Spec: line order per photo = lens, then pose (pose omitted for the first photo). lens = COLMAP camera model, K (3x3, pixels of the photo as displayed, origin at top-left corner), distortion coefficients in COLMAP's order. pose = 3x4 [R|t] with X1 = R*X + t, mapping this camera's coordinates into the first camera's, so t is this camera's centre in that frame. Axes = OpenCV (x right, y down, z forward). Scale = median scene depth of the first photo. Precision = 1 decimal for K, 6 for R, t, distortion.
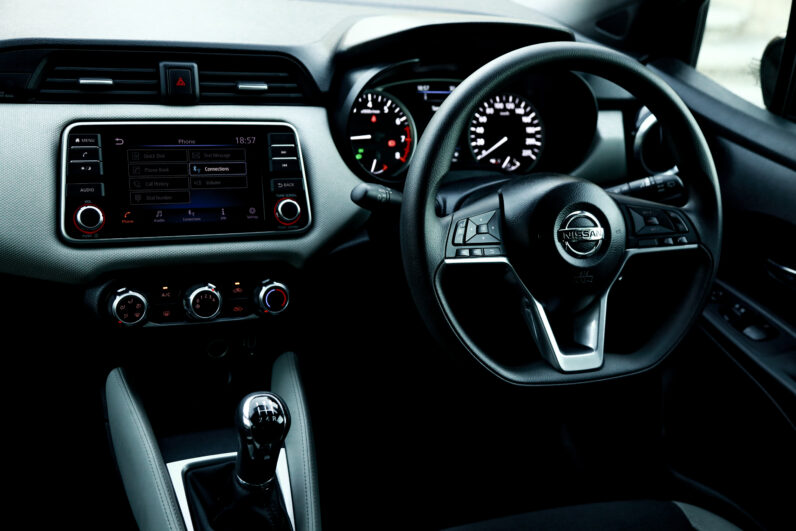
lens RADIAL K [[993.6, 0, 398.0], [0, 993.6, 265.5], [0, 0, 1]] dist [0.102183, 0.009965]
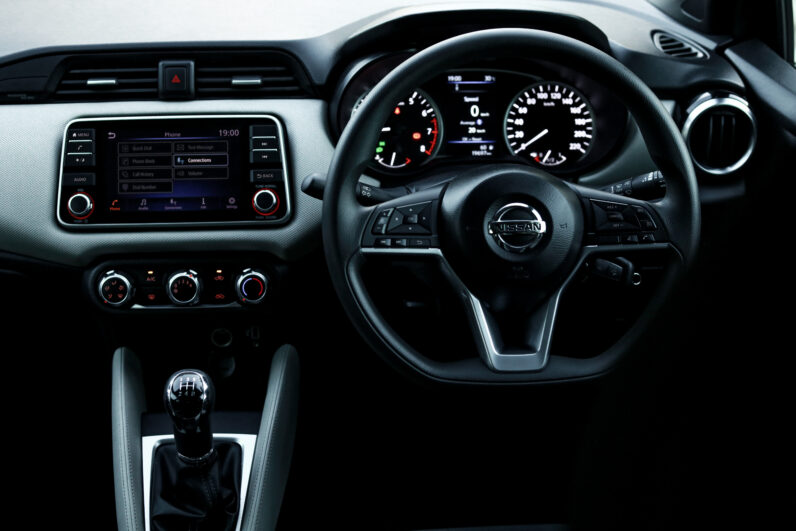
lens RADIAL K [[1221.9, 0, 398.0], [0, 1221.9, 265.5], [0, 0, 1]] dist [-0.112104, -0.097782]
pose [[0.944879, 0.028085, -0.326212, 0.432318], [-0.037233, 0.999068, -0.021831, 0.033143], [0.325295, 0.032774, 0.945045, -0.130992]]
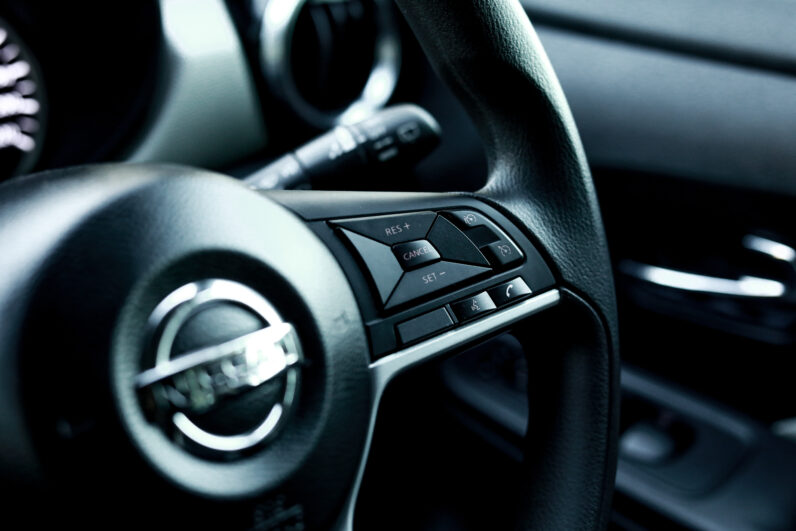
lens RADIAL K [[1221.9, 0, 398.0], [0, 1221.9, 265.5], [0, 0, 1]] dist [-0.112104, -0.097782]
pose [[0.905068, -0.234191, 0.354974, 0.112755], [0.238554, 0.970598, 0.032110, -0.054308], [-0.352057, 0.055618, 0.934325, 0.648793]]
